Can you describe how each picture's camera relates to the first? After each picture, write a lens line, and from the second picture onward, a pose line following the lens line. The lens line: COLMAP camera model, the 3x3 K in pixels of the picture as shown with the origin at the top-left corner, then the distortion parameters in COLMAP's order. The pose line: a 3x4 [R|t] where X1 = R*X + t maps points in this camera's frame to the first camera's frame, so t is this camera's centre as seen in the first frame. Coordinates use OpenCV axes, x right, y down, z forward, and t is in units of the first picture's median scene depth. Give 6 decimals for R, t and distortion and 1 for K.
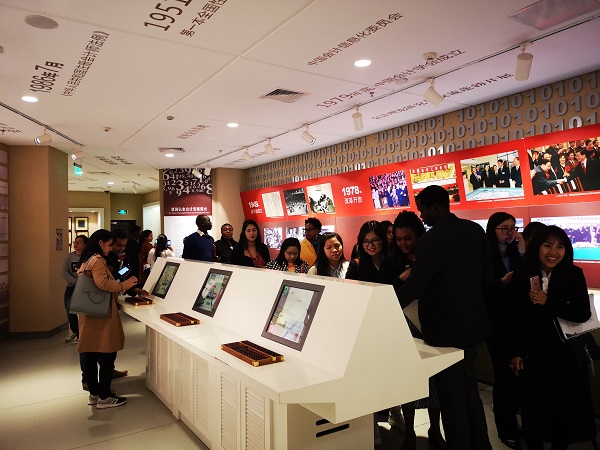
lens RADIAL K [[459.7, 0, 299.6], [0, 459.7, 222.1], [0, 0, 1]] dist [0.016828, -0.009649]
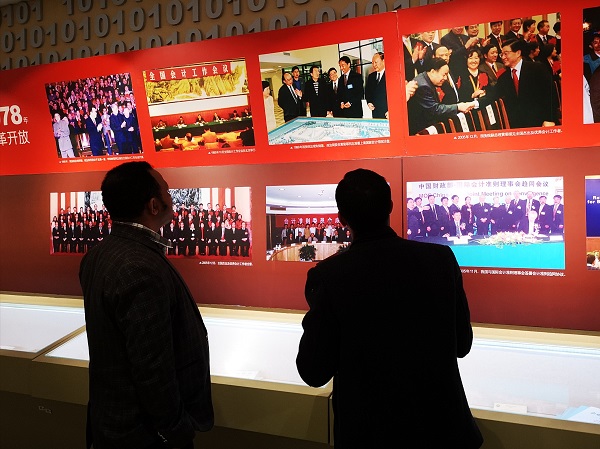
lens RADIAL K [[459.7, 0, 300.8], [0, 459.7, 220.6], [0, 0, 1]] dist [0.016828, -0.009649]
pose [[0.834442, 0.011624, 0.550974, 0.143006], [-0.019168, 0.999785, 0.007938, 0.027867], [-0.550763, -0.017185, 0.834485, 0.633697]]
